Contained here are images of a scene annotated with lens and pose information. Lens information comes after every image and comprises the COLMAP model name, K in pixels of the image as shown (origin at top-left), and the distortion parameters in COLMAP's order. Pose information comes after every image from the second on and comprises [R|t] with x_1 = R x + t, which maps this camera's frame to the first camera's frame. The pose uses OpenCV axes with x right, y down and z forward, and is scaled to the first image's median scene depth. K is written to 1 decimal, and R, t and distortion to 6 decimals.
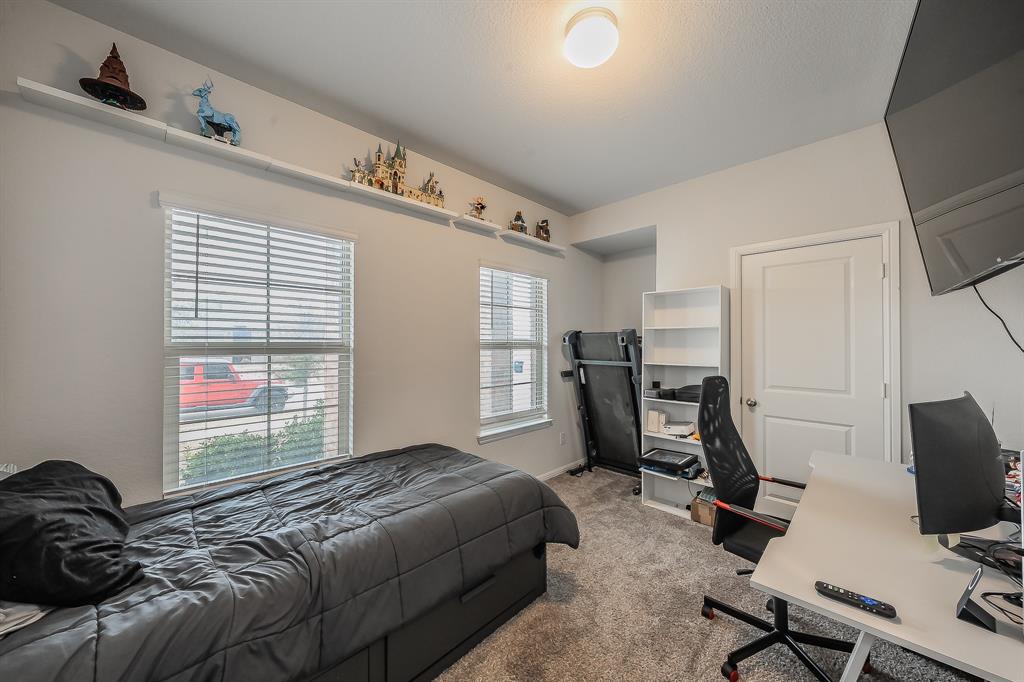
lens RADIAL K [[373.6, 0, 514.6], [0, 373.6, 338.5], [0, 0, 1]] dist [-0.000817, -0.000037]
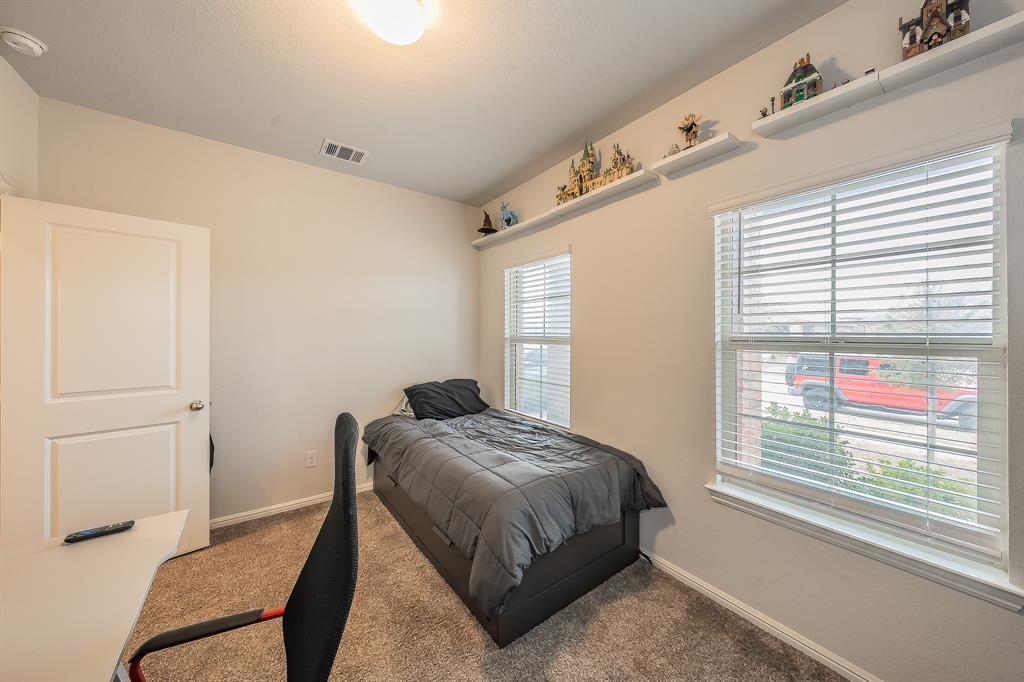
lens RADIAL K [[350.8, 0, 508.5], [0, 350.8, 336.3], [0, 0, 1]] dist [-0.001668, -0.000139]
pose [[-0.184551, 0.005270, -0.982809, 0.721391], [0.009076, 0.999952, 0.003657, 0.003859], [0.982781, -0.008245, -0.184590, 1.021620]]
